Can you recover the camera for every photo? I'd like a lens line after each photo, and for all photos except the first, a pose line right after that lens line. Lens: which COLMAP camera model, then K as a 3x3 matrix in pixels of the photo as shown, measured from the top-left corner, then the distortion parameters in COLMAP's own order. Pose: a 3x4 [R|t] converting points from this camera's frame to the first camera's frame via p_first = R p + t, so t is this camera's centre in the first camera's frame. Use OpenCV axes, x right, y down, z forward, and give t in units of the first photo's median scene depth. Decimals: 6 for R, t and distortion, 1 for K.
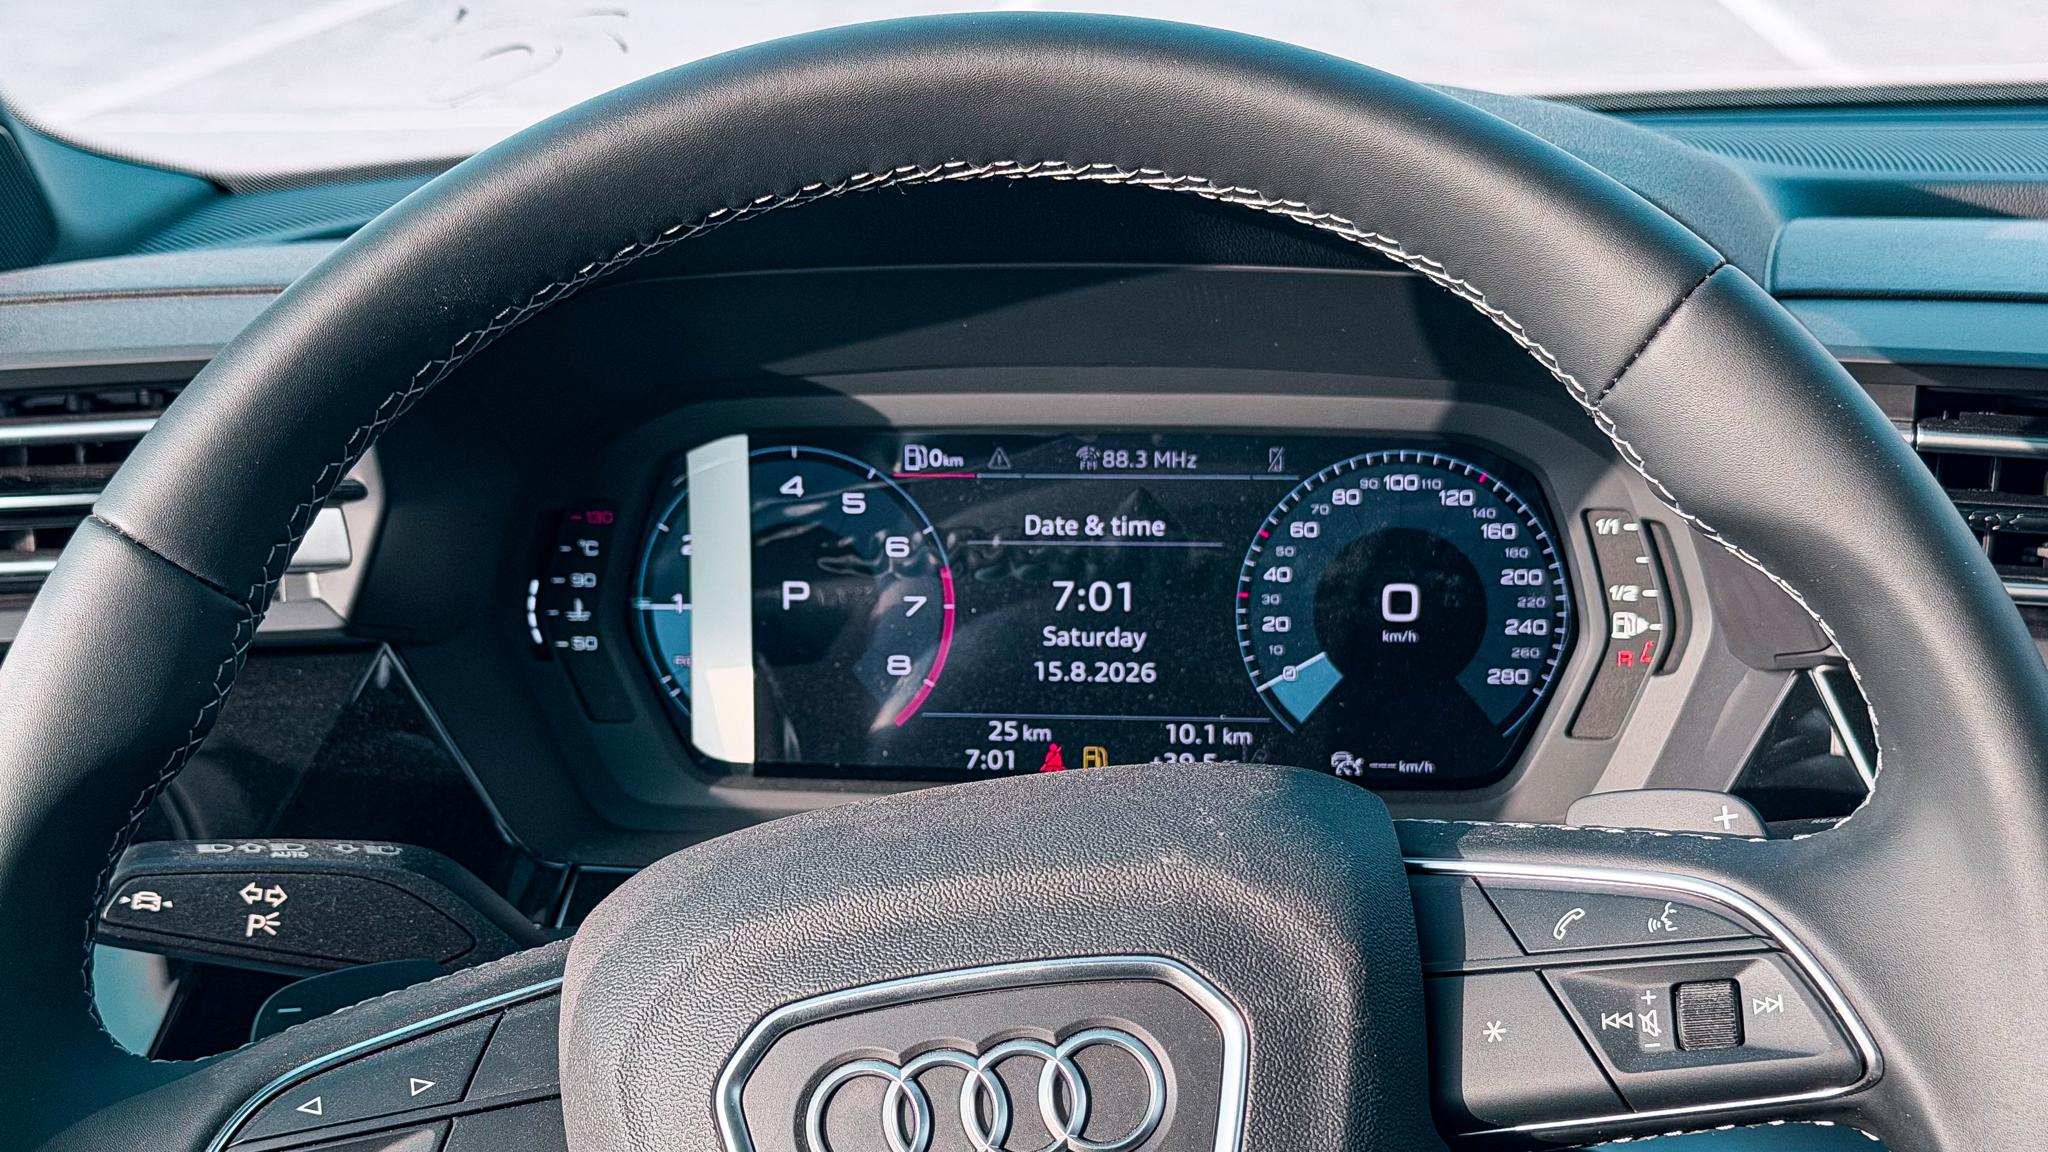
lens RADIAL K [[3183.2, 0, 1024.0], [0, 3183.2, 576.0], [0, 0, 1]] dist [0.064251, 0.044108]
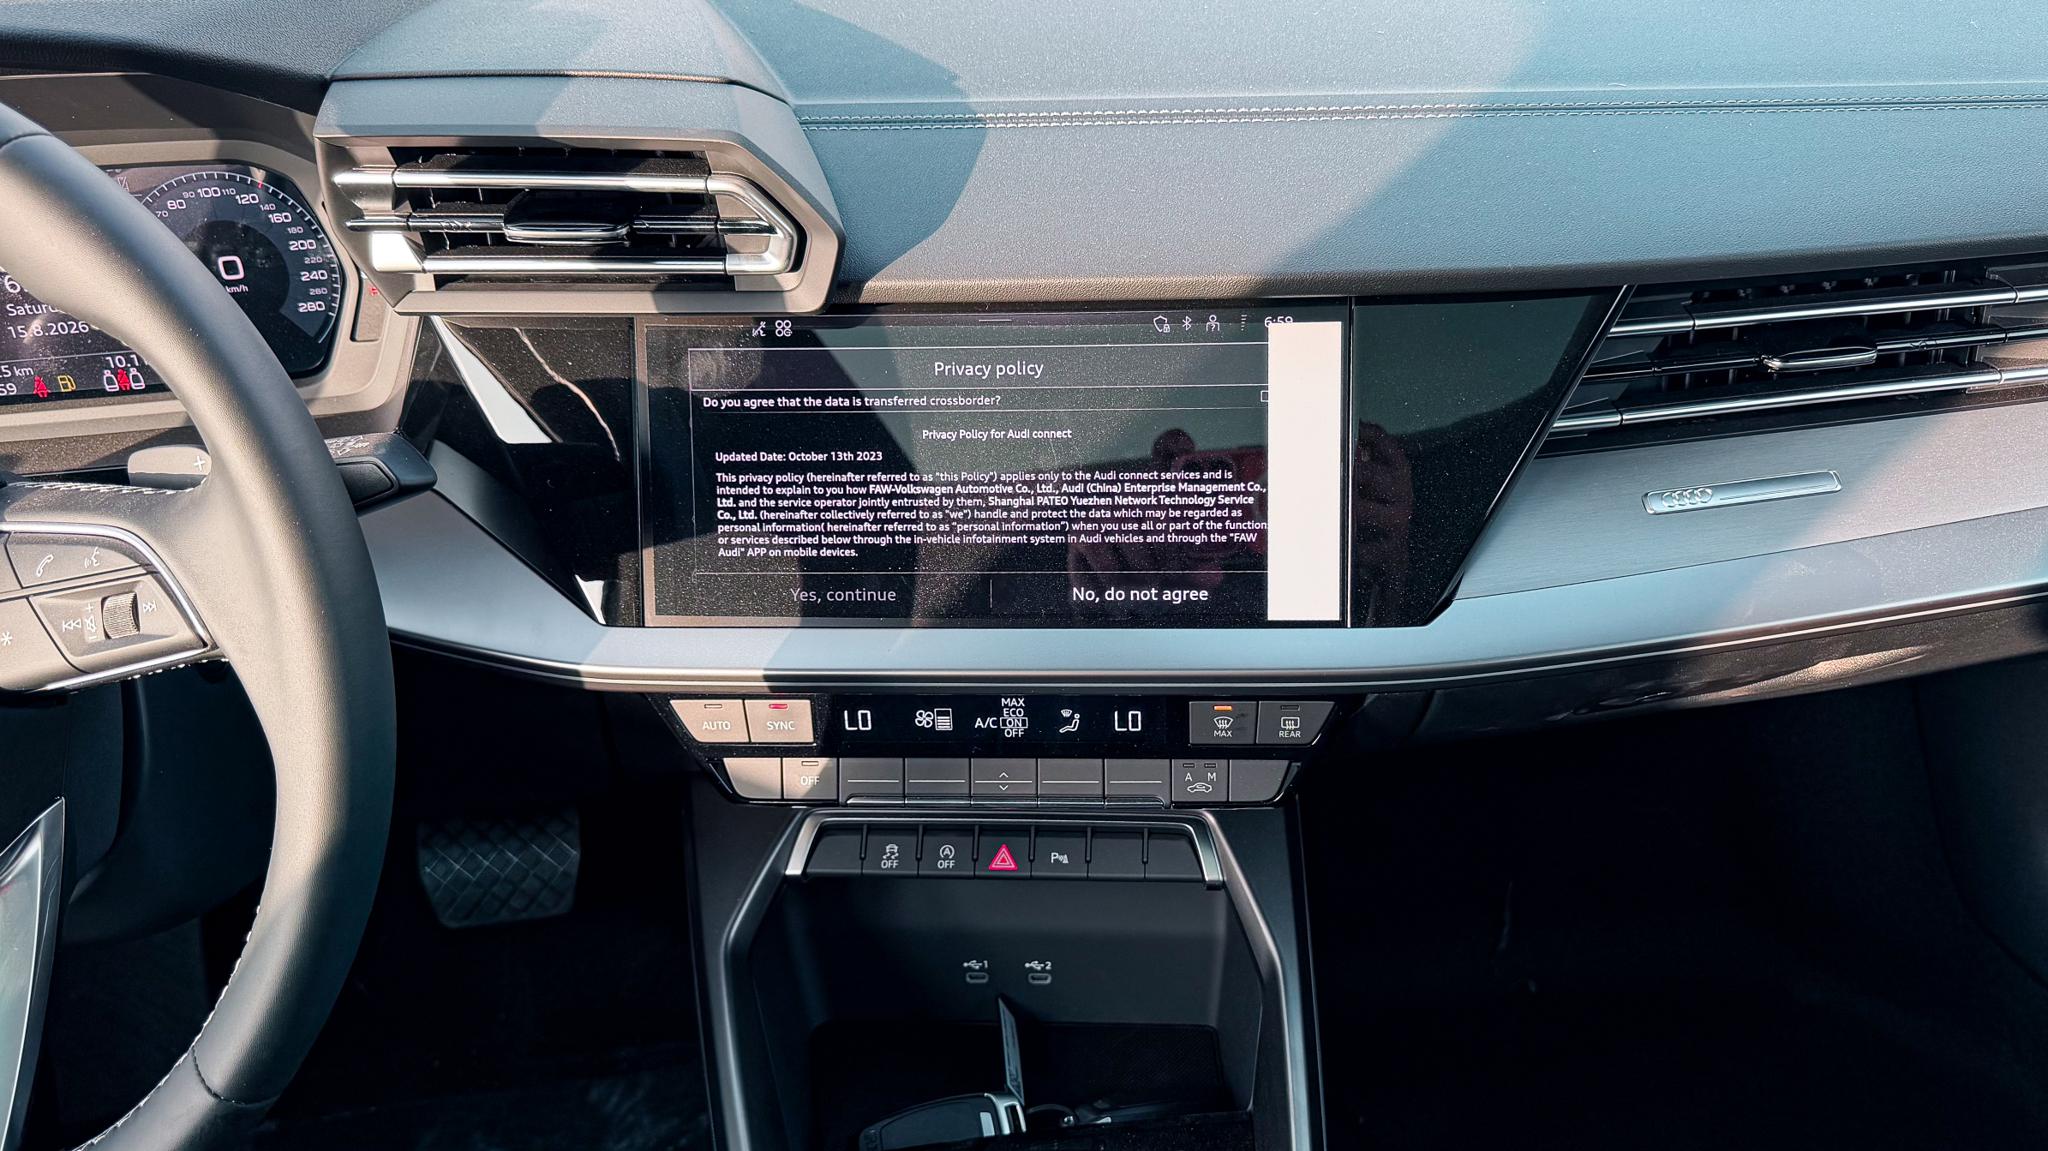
lens RADIAL K [[1691.1, 0, 1108.3], [0, 1691.1, 628.7], [0, 0, 1]] dist [0.121155, -0.239921]
pose [[0.975753, -0.137277, 0.170472, 0.377913], [0.074219, 0.940238, 0.332333, -0.075024], [-0.205906, -0.311622, 0.927628, 0.055410]]
